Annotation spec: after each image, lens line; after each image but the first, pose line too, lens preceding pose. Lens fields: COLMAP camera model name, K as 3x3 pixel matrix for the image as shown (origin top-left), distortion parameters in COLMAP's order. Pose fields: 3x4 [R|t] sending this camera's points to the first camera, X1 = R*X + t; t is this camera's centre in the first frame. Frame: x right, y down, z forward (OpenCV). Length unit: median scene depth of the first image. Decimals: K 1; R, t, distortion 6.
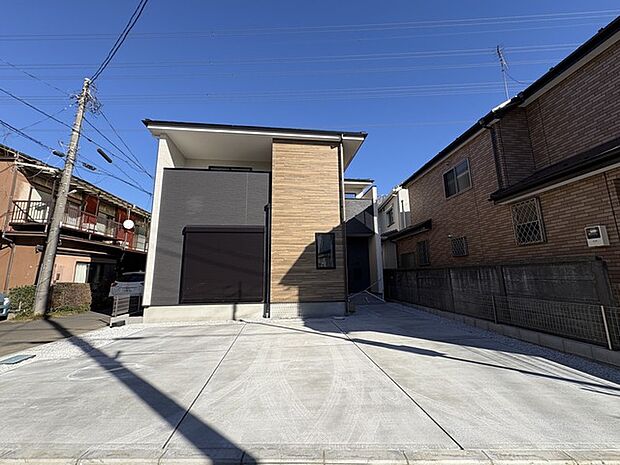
lens RADIAL K [[247.2, 0, 308.5], [0, 247.2, 231.7], [0, 0, 1]] dist [-0.001021, 0.000391]
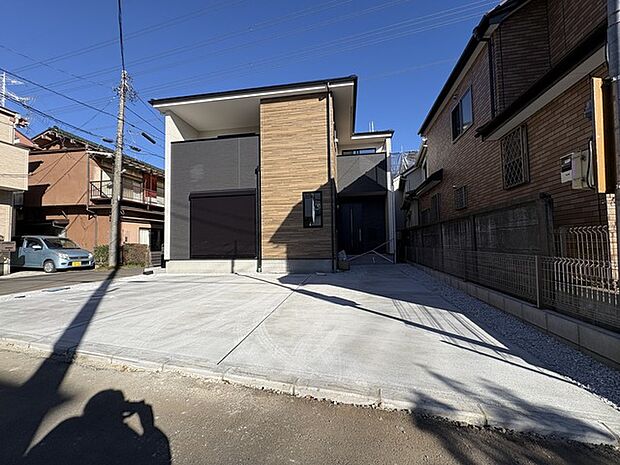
lens RADIAL K [[247.2, 0, 310.2], [0, 247.2, 232.0], [0, 0, 1]] dist [-0.001021, 0.000391]
pose [[0.963085, -0.016740, -0.268676, 0.332401], [0.052198, 0.990735, 0.125379, 0.041678], [0.264088, -0.134775, 0.955036, 0.029907]]
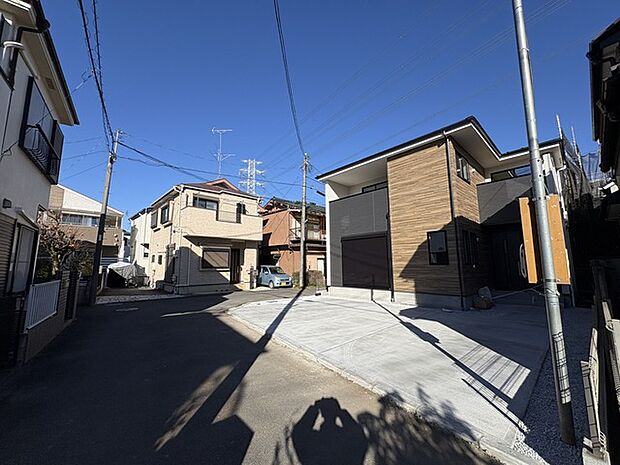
lens RADIAL K [[247.2, 0, 309.8], [0, 247.2, 232.5], [0, 0, 1]] dist [-0.001021, 0.000391]
pose [[0.583041, -0.098491, -0.806450, 0.629087], [0.142802, 0.989594, -0.017616, -0.049735], [0.799794, -0.104892, 0.591039, -0.073403]]
